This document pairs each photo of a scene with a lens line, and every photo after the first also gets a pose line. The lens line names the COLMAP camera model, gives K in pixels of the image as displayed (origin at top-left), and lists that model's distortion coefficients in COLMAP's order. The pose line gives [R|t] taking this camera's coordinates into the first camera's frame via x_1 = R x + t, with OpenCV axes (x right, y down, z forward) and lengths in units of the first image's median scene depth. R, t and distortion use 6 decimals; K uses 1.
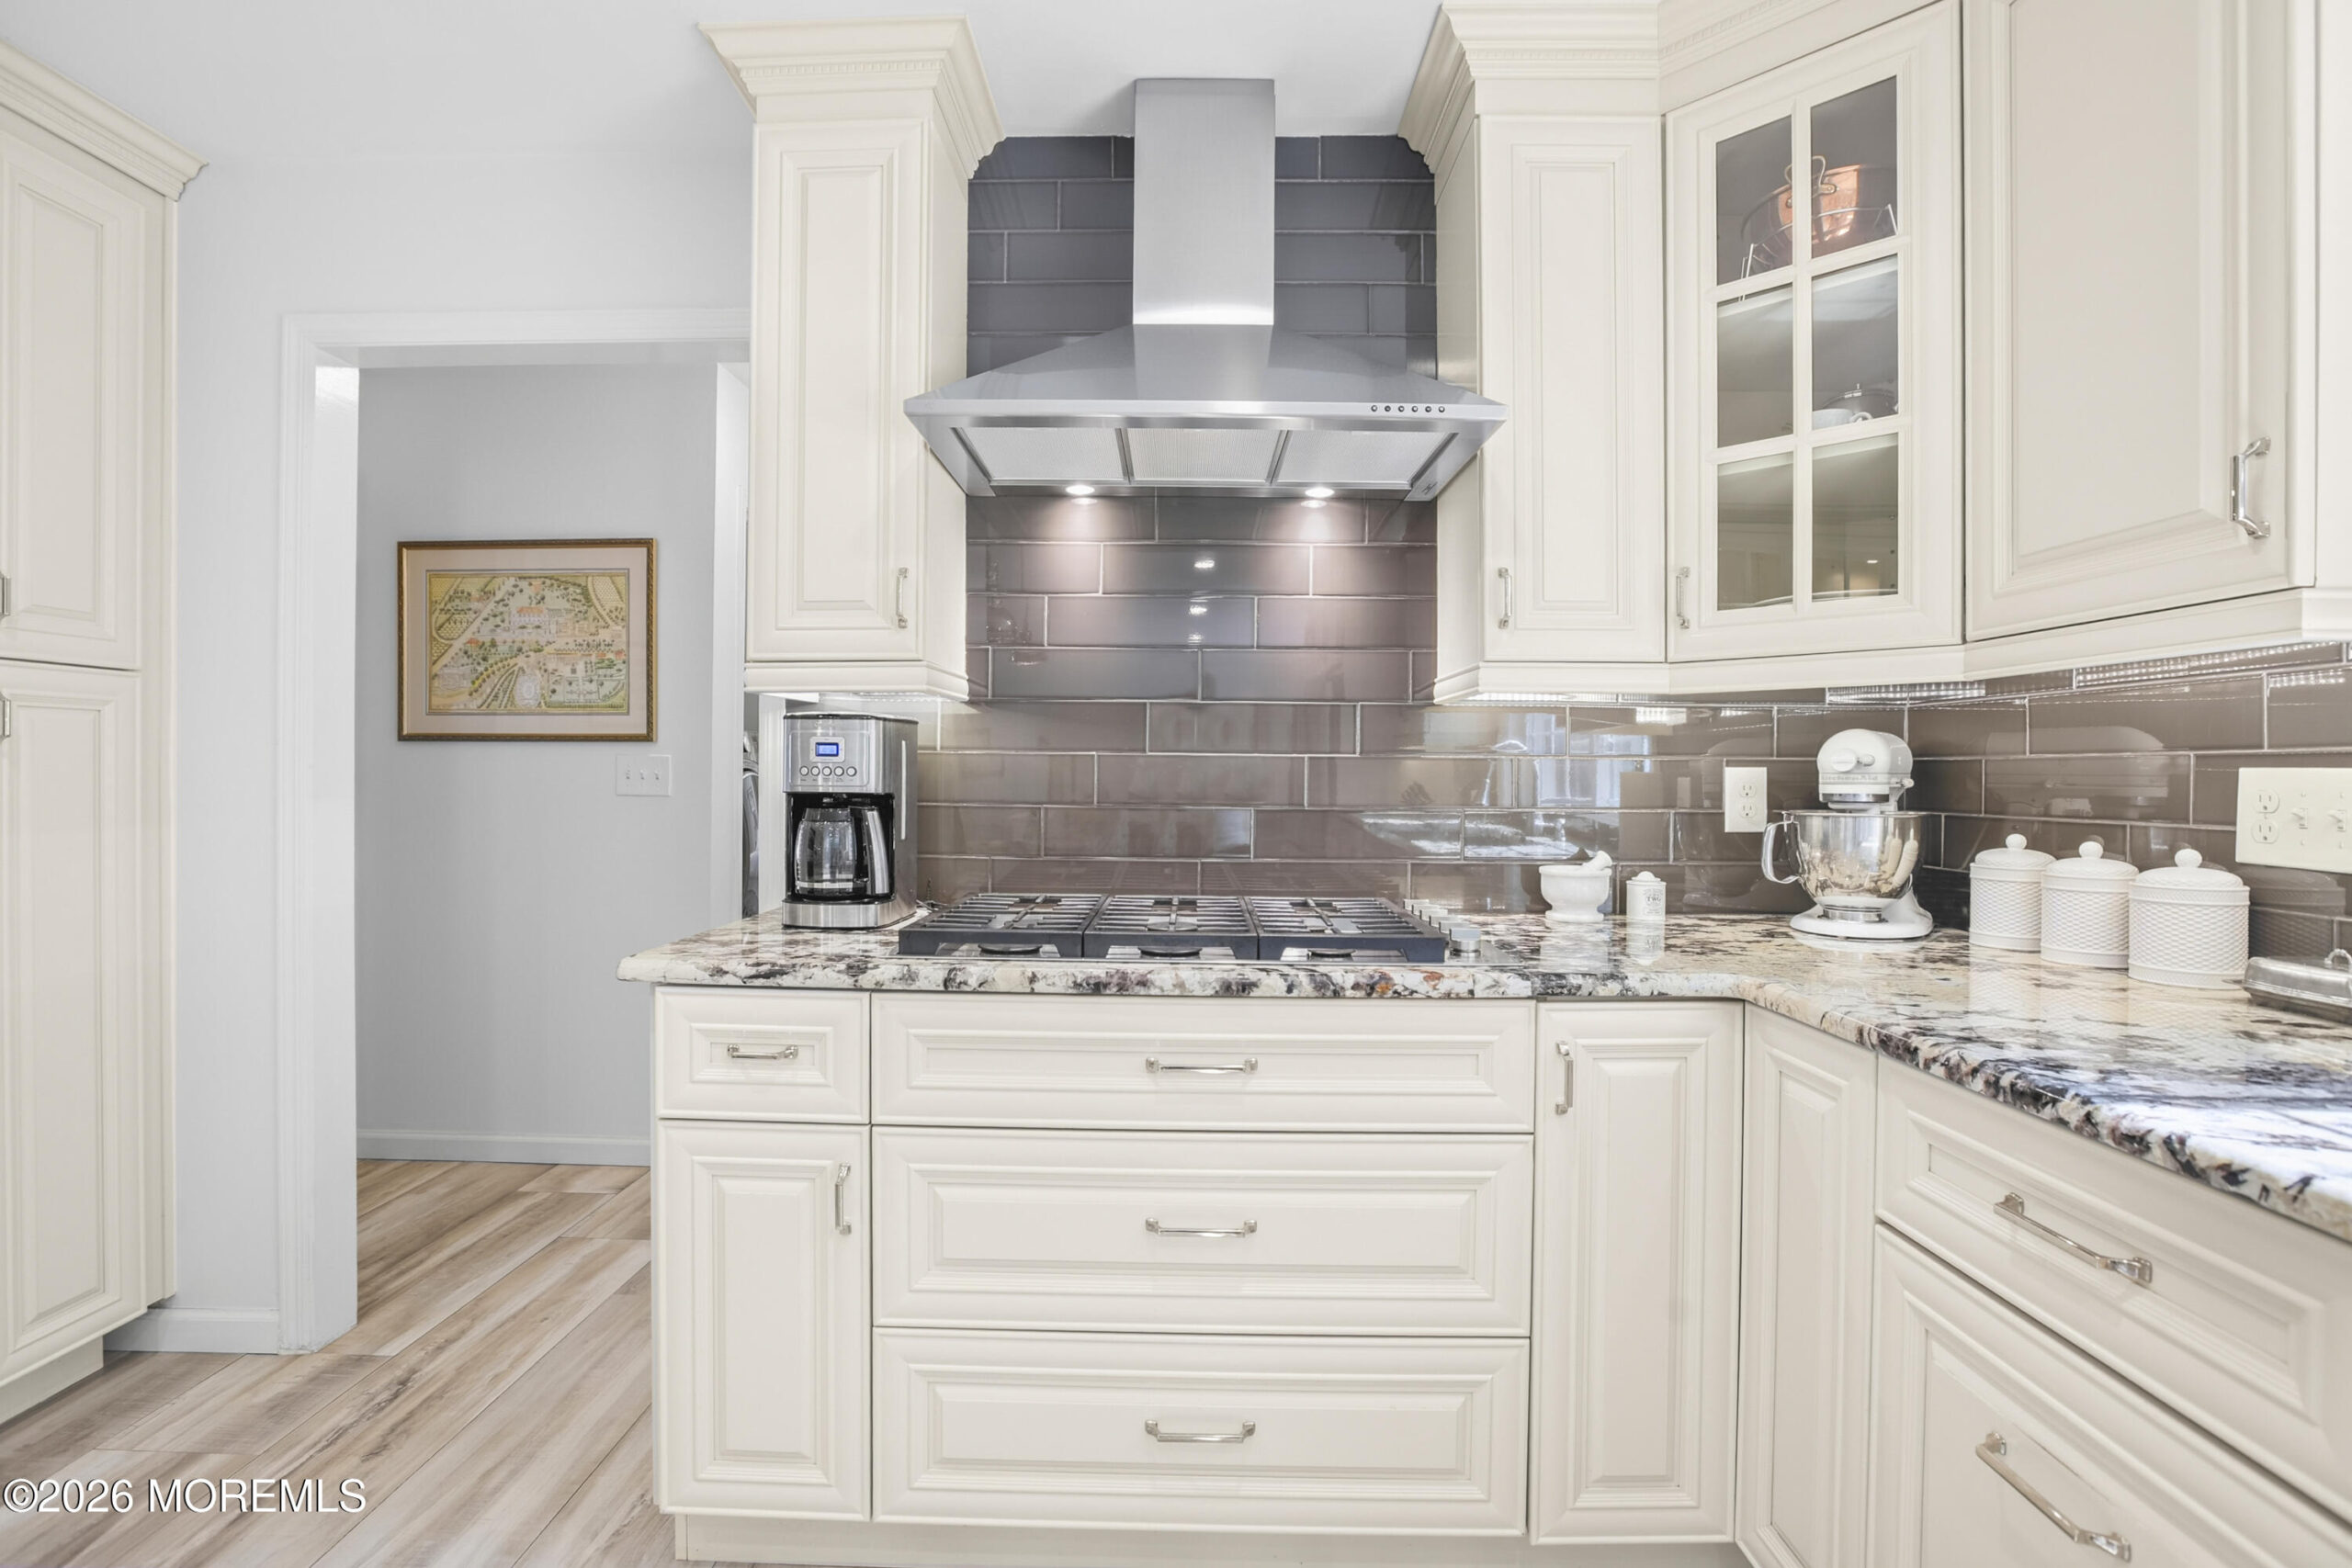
lens RADIAL K [[1088.5, 0, 1173.8], [0, 1088.5, 779.7], [0, 0, 1]] dist [-0.039089, 0.010605]
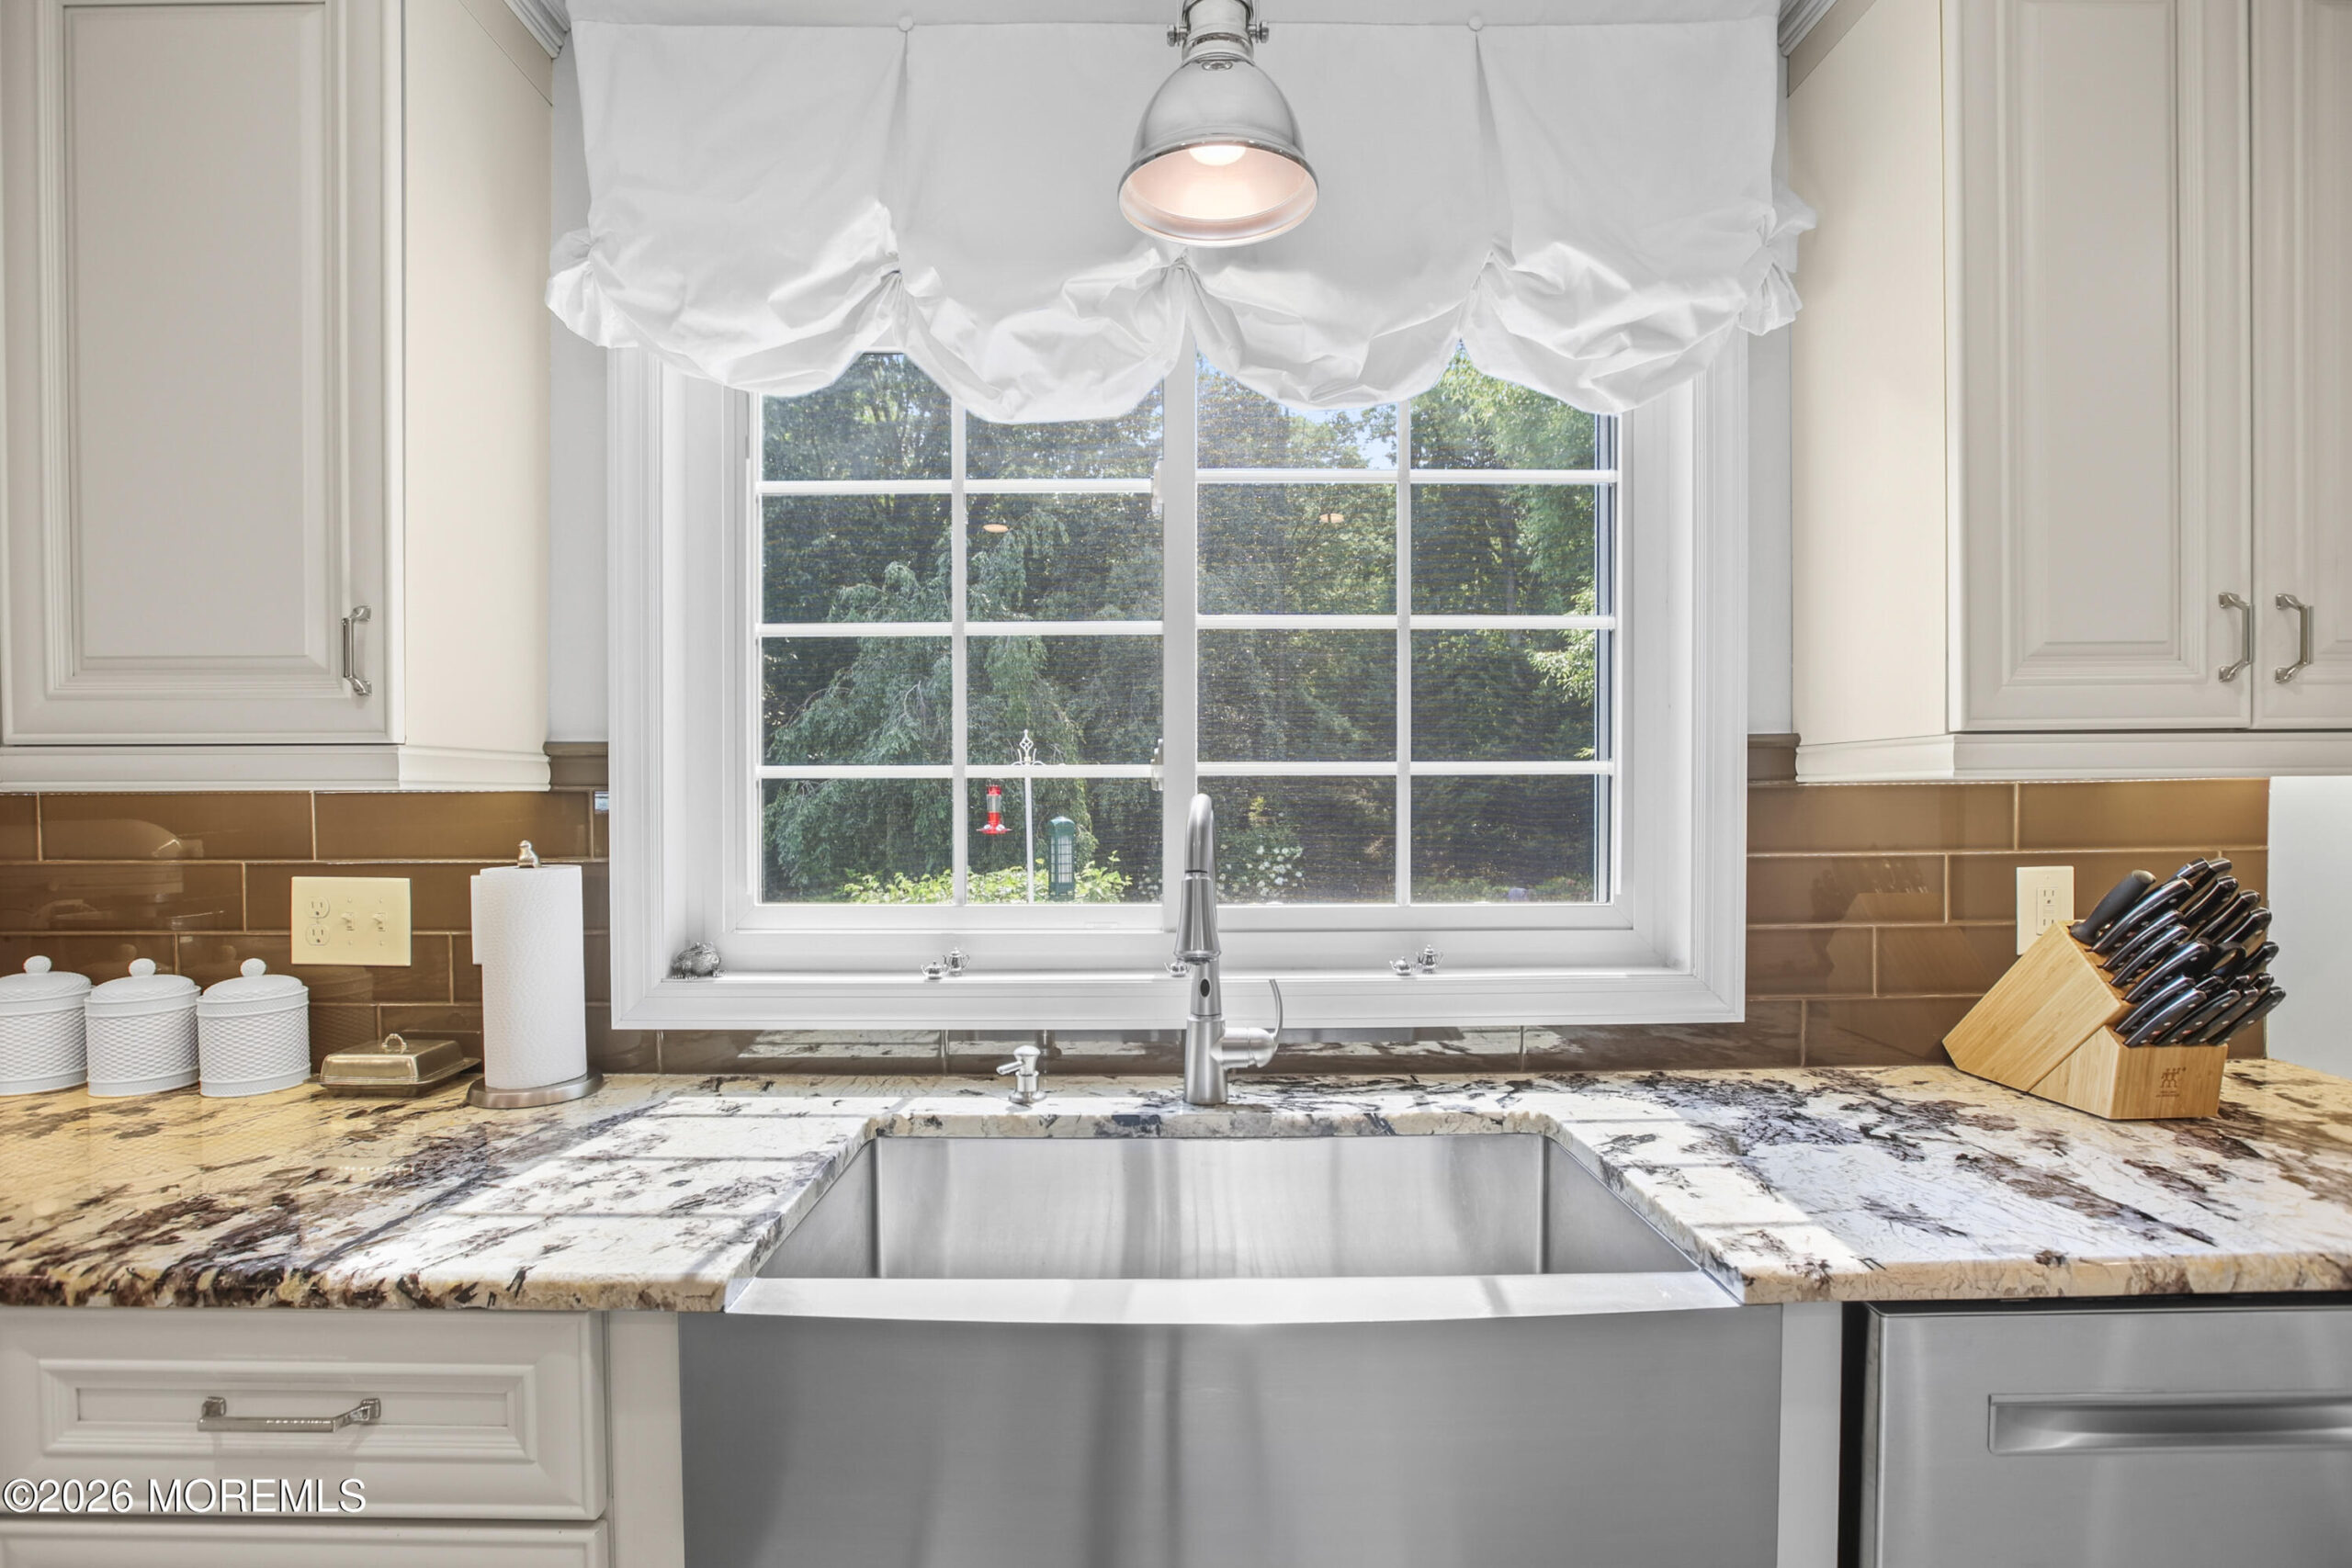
lens RADIAL K [[1088.5, 0, 1162.2], [0, 1088.5, 815.5], [0, 0, 1]] dist [-0.039089, 0.010605]
pose [[-0.019662, -0.024369, 0.999510, -0.082044], [0.009102, 0.999657, 0.024552, -0.083390], [-0.999765, 0.009580, -0.019434, 0.122217]]
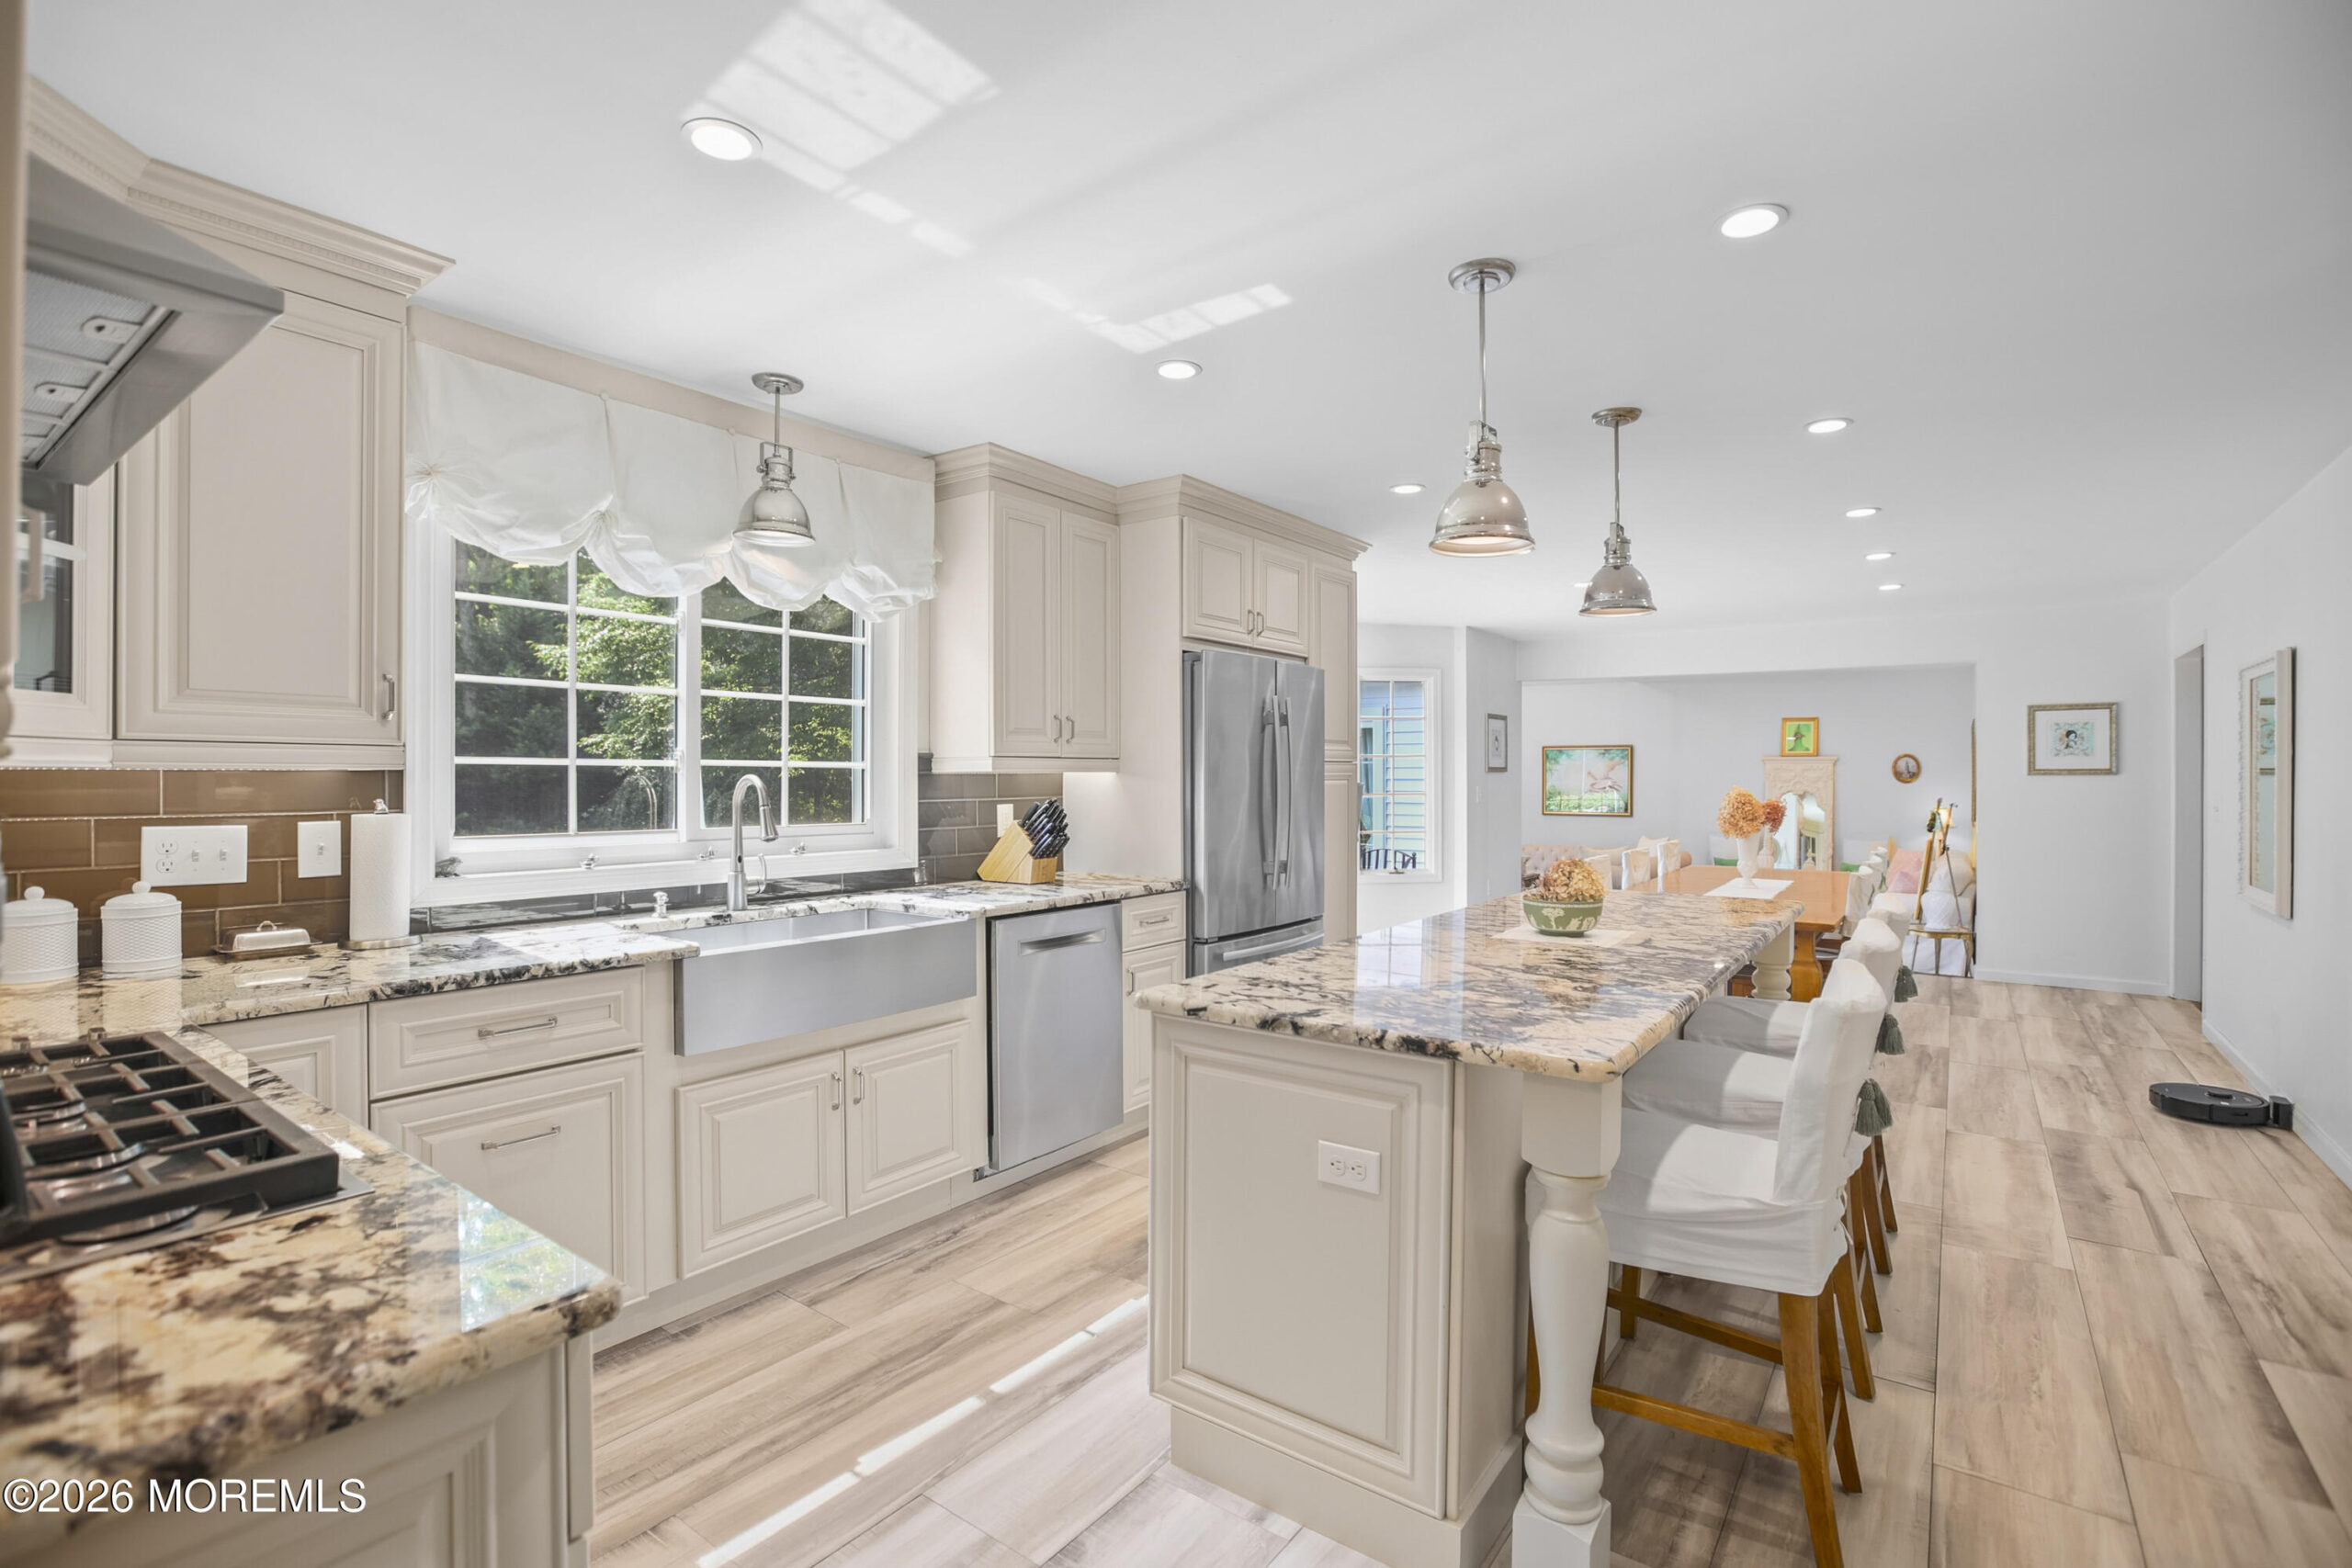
lens RADIAL K [[1088.5, 0, 1183.5], [0, 1088.5, 780.6], [0, 0, 1]] dist [-0.039089, 0.010605]
pose [[-0.818693, -0.008128, 0.574174, -1.046151], [-0.003723, 0.999954, 0.008847, -0.089914], [-0.574219, 0.005106, -0.818686, 1.260754]]
